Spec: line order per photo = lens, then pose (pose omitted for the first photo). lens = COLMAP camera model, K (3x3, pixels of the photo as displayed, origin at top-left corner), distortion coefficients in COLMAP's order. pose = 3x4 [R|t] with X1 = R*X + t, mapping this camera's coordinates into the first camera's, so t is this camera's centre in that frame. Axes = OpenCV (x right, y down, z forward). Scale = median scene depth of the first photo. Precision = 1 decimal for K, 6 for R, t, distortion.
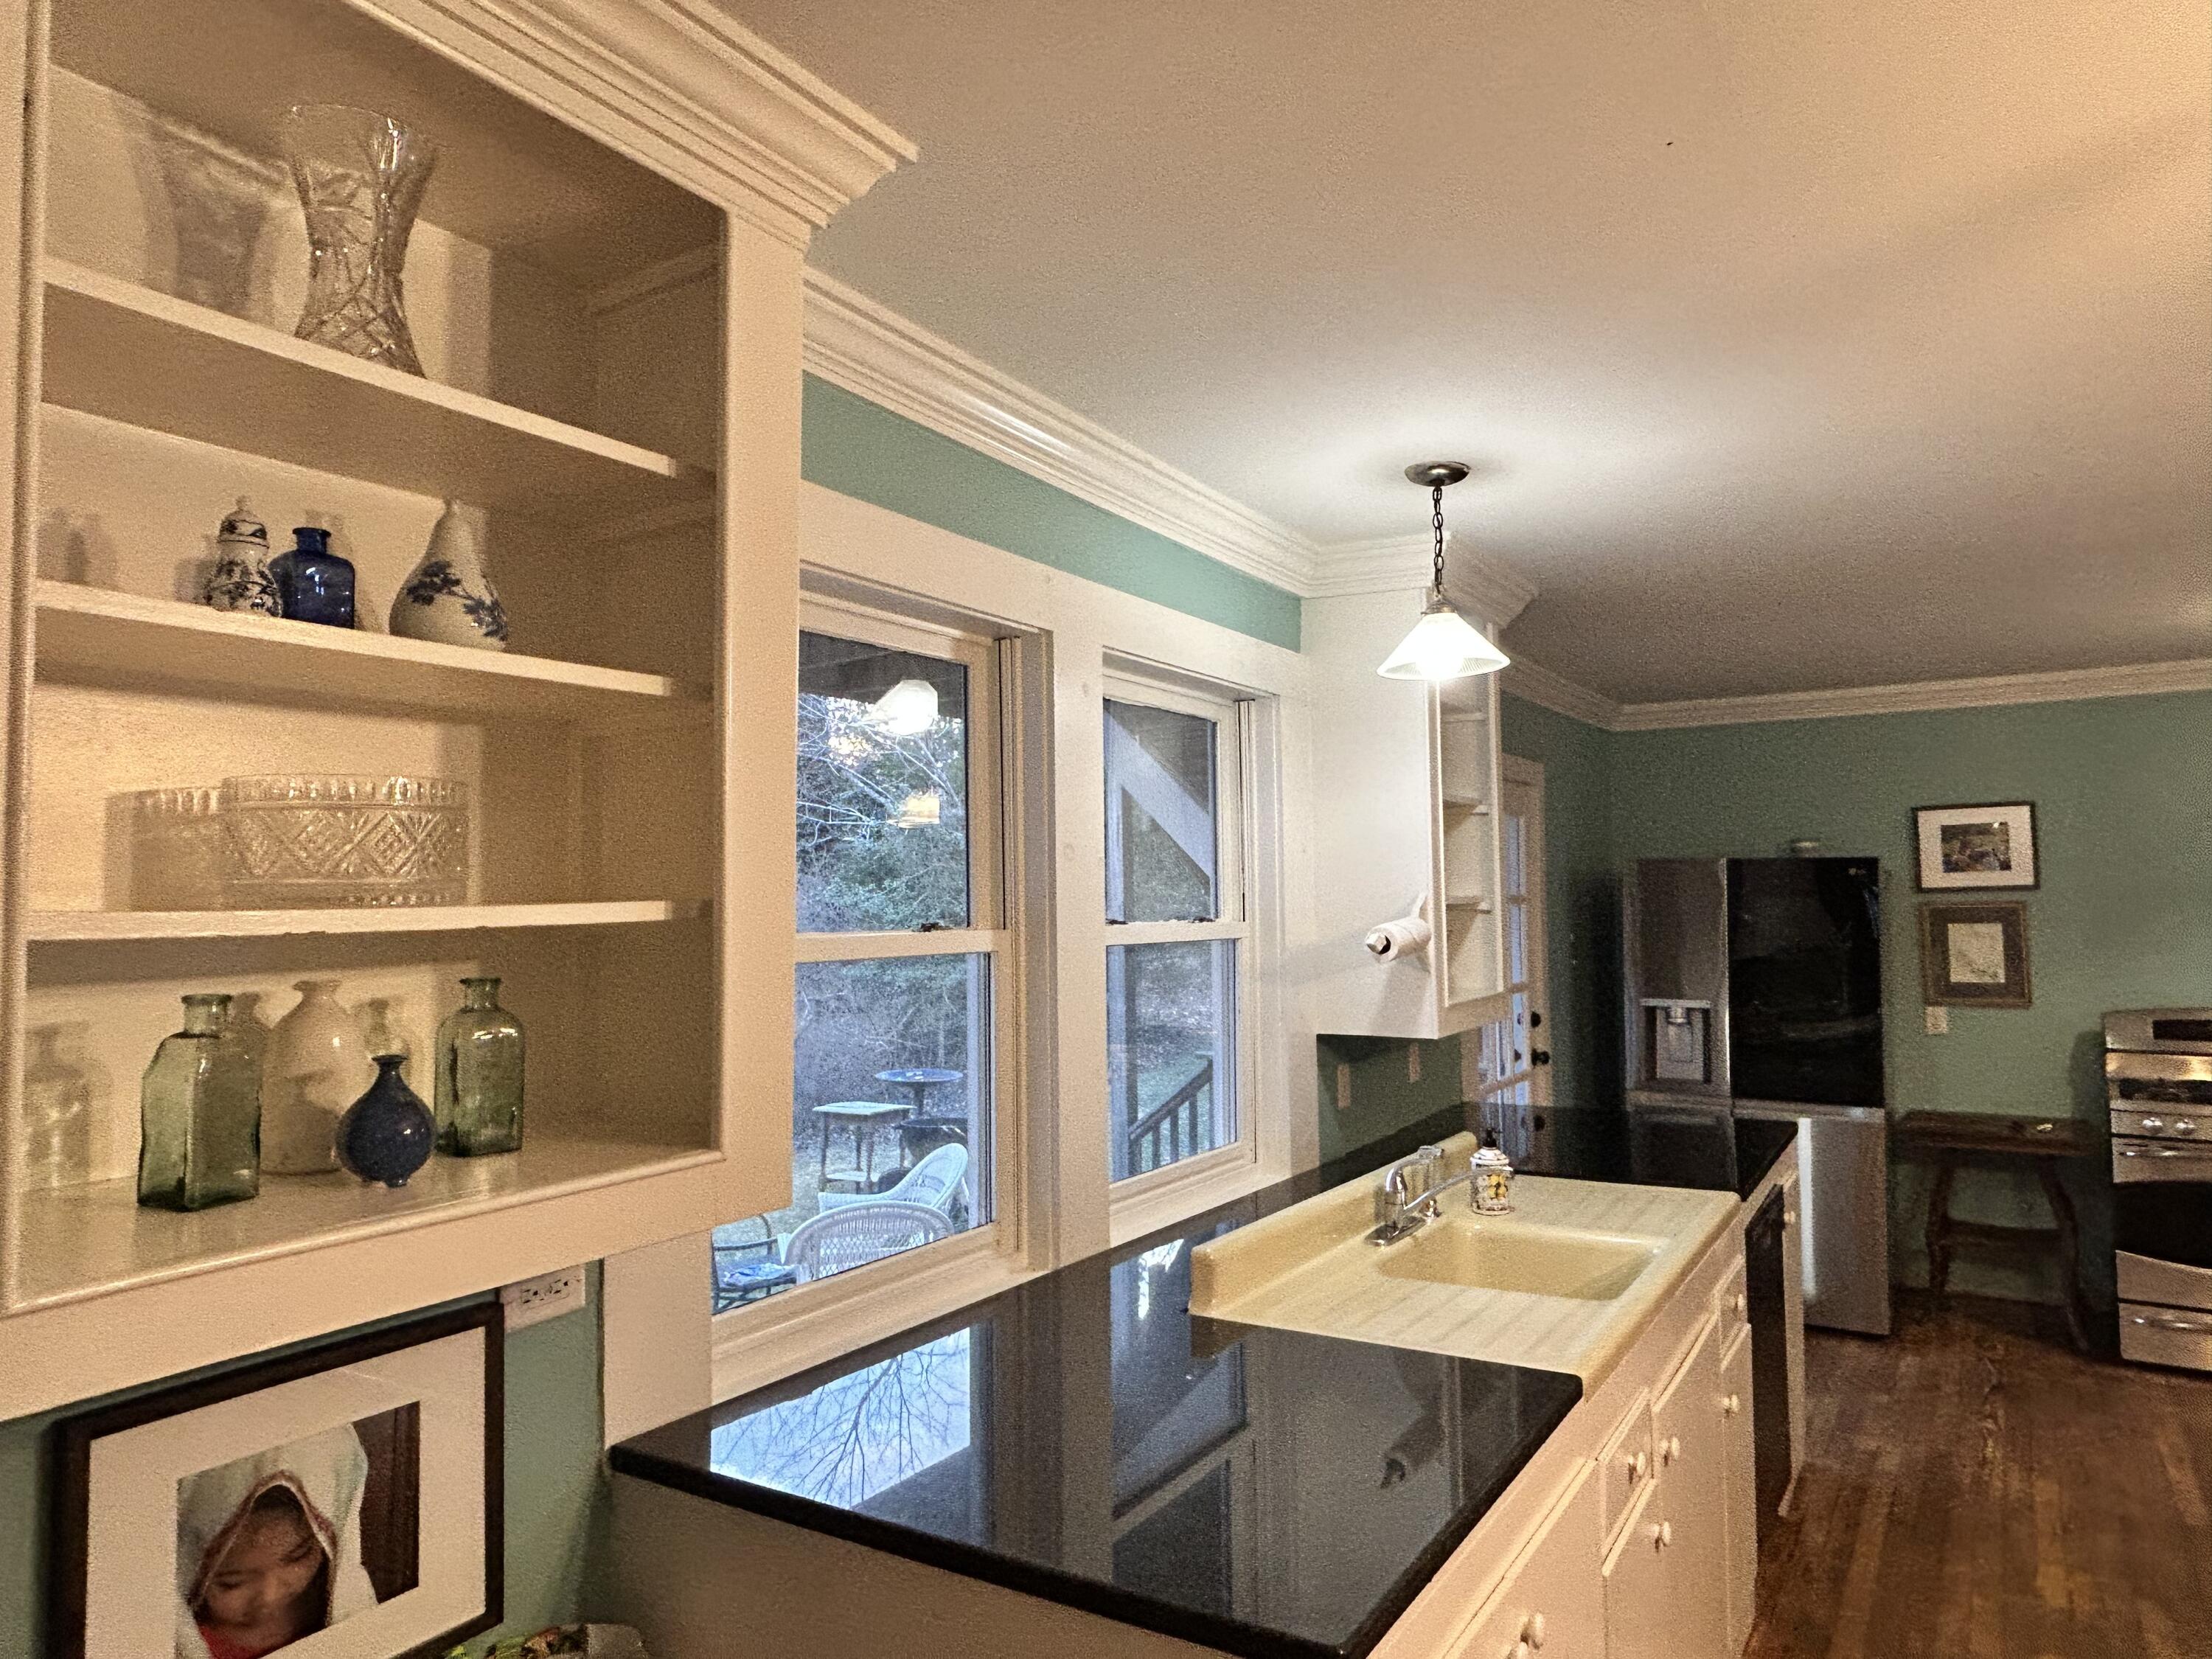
lens RADIAL K [[1393.9, 0, 1106.7], [0, 1393.9, 834.1], [0, 0, 1]] dist [0.008474, 0.000425]
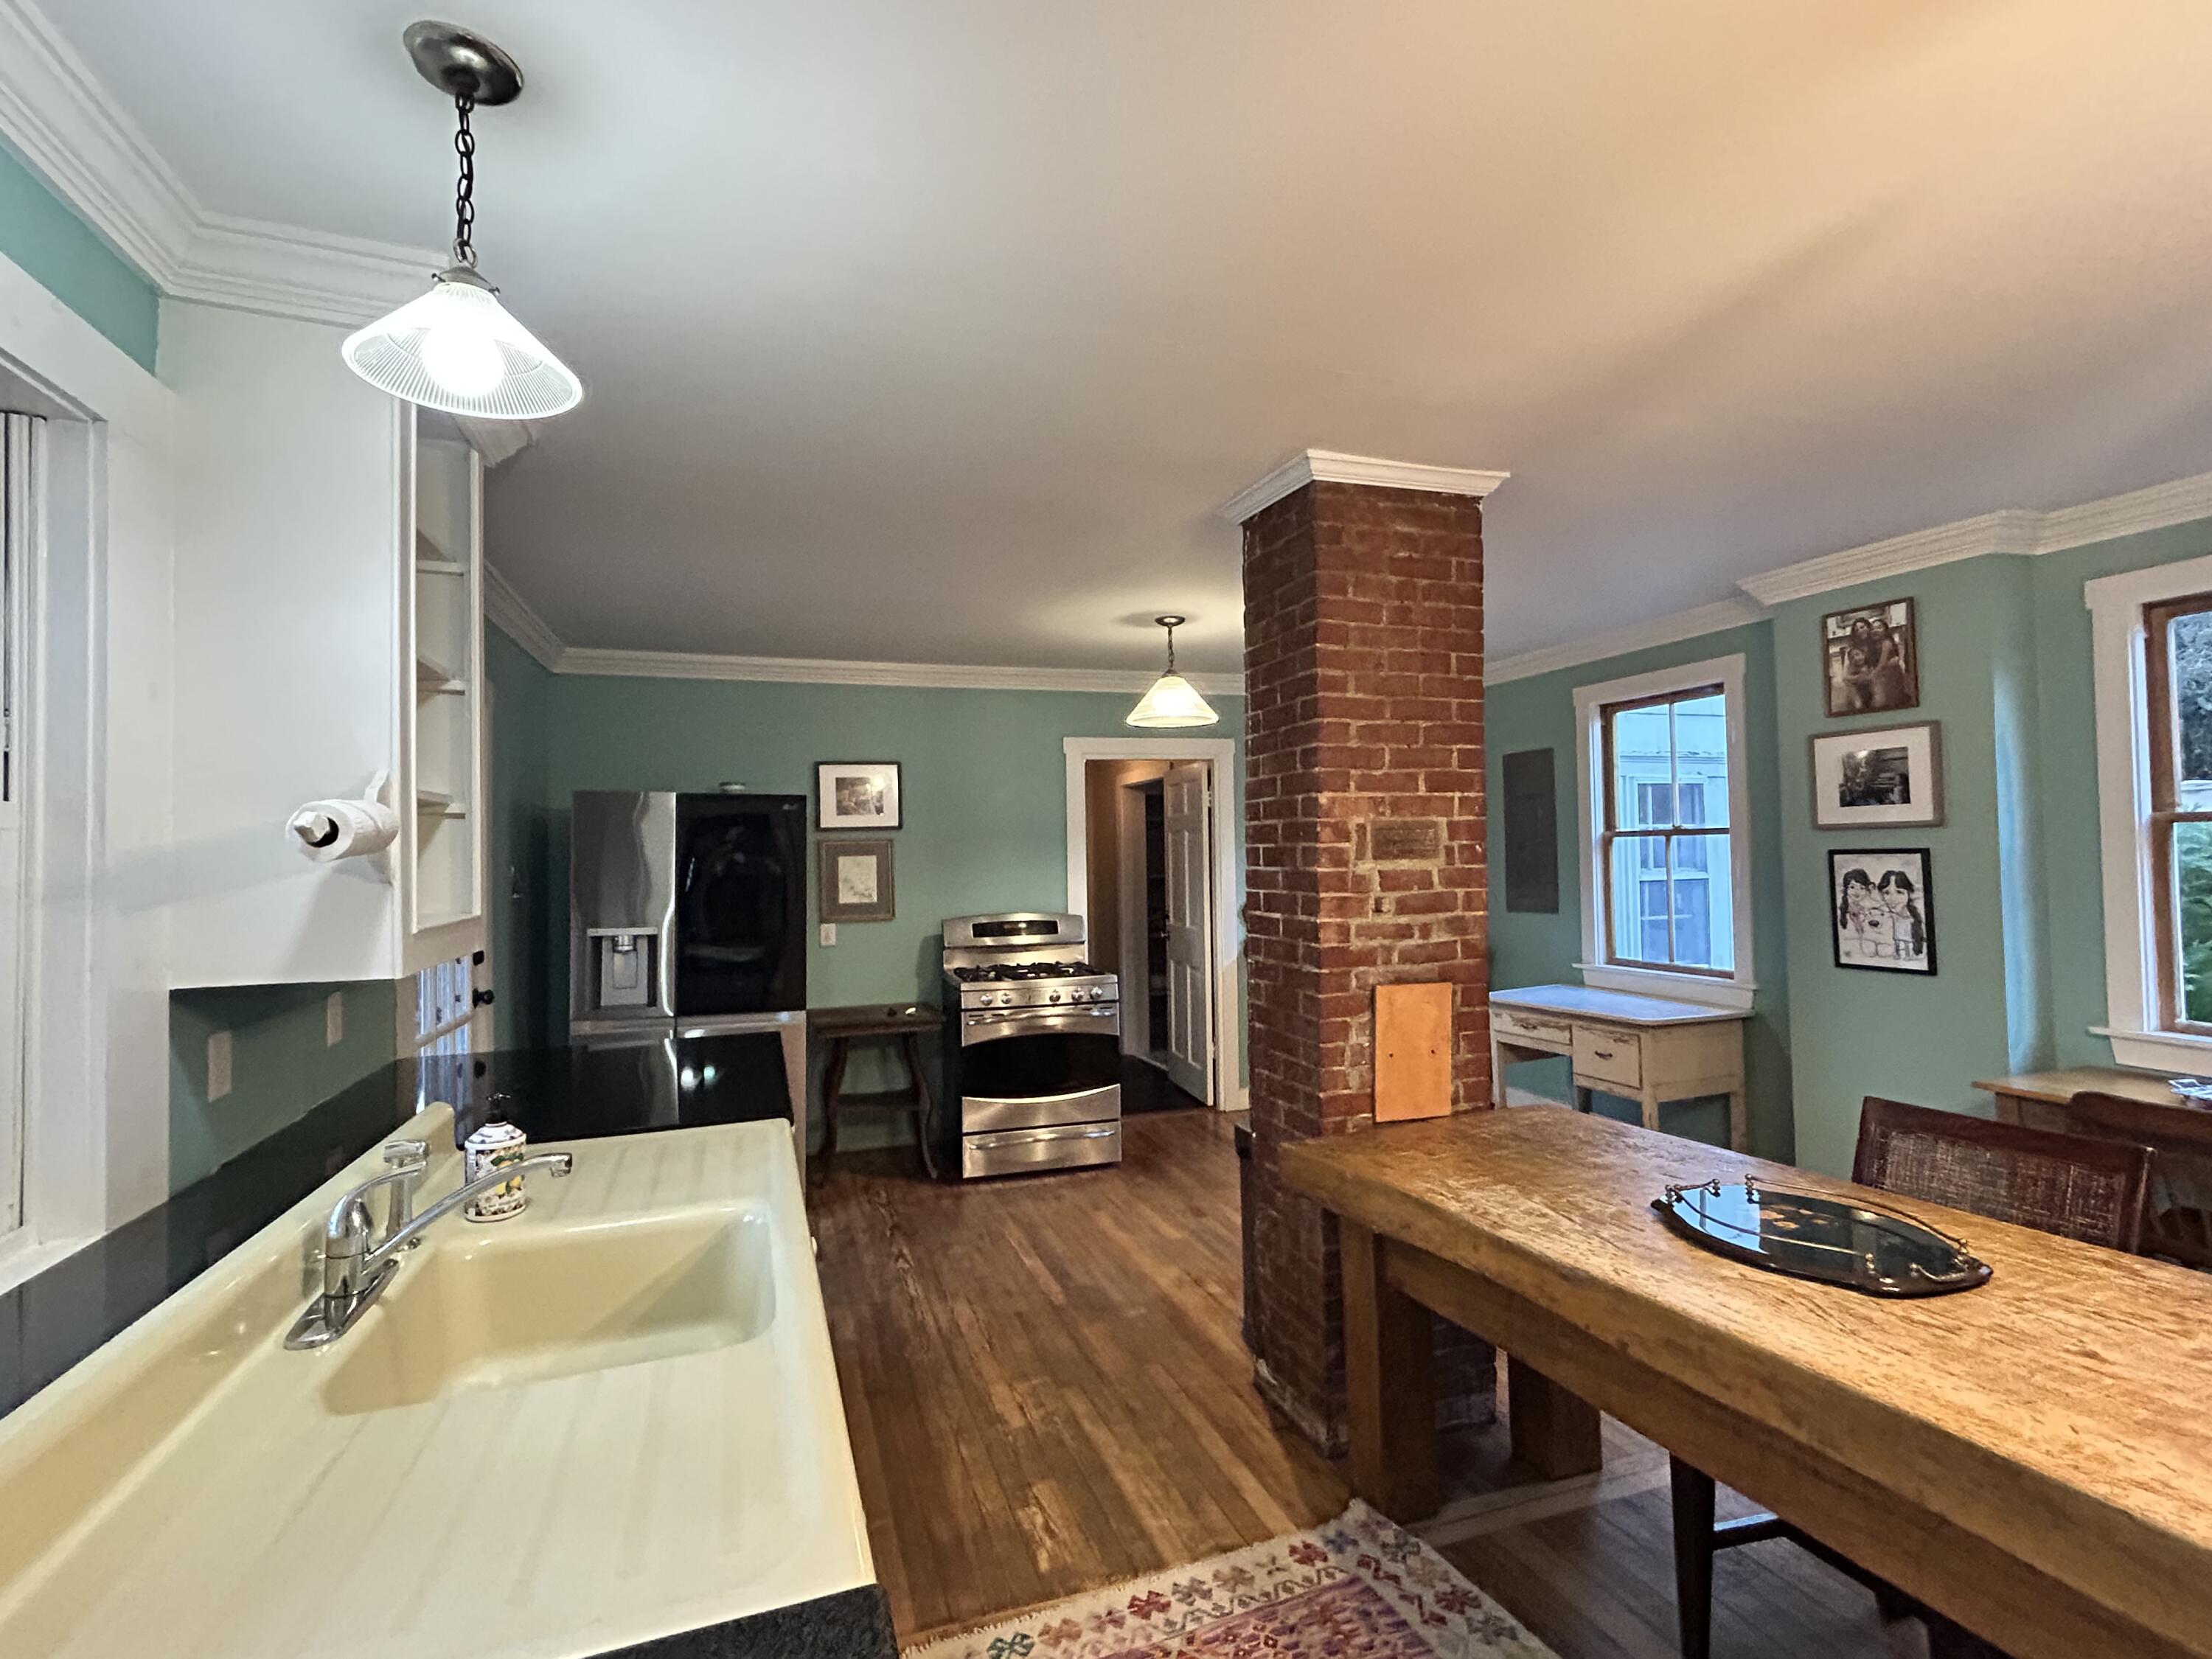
lens RADIAL K [[1039.1, 0, 1106.9], [0, 1039.1, 833.1], [0, 0, 1]] dist [-0.003413, 0.001436]
pose [[0.624651, 0.019892, 0.780650, 0.034764], [-0.029194, 0.999572, -0.002110, 0.044339], [-0.780358, -0.021473, 0.624964, 0.275077]]
